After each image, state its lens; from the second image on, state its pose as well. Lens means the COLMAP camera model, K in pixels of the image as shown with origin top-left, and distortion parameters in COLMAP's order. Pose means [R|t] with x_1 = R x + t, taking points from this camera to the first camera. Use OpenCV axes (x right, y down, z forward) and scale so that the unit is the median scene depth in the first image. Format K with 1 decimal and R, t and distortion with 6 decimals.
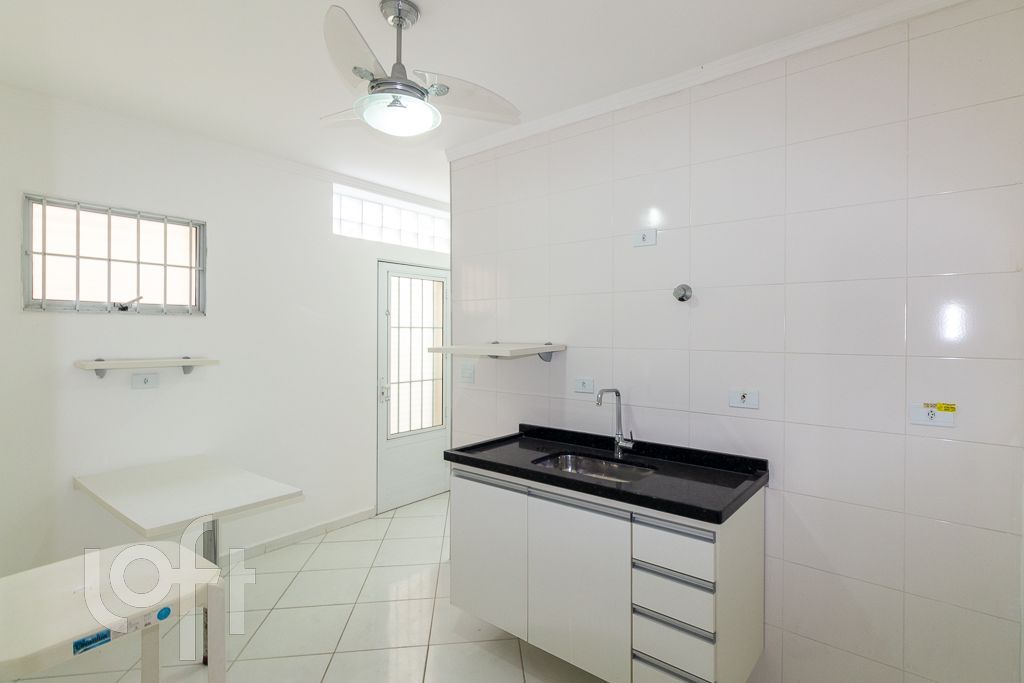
lens RADIAL K [[470.6, 0, 512.4], [0, 470.6, 339.7], [0, 0, 1]] dist [0.016892, 0.000811]
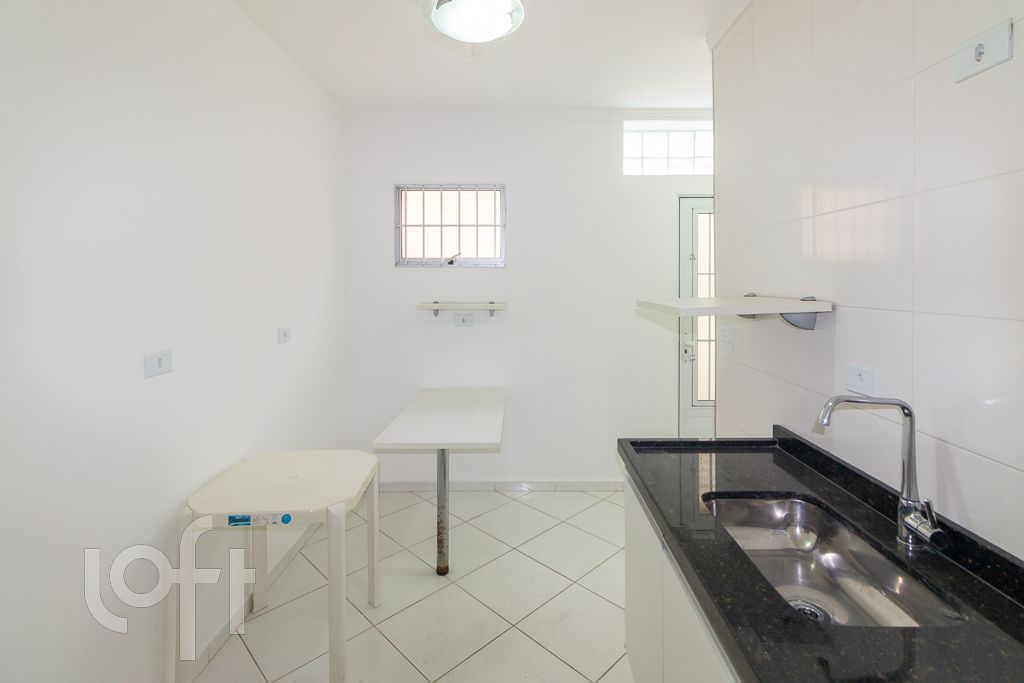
lens RADIAL K [[470.6, 0, 511.0], [0, 470.6, 286.4], [0, 0, 1]] dist [0.016892, 0.000811]
pose [[0.659775, 0.006345, -0.751437, 0.229901], [-0.007281, 0.999971, 0.002051, -0.005522], [0.751428, 0.004118, 0.659802, 0.278453]]
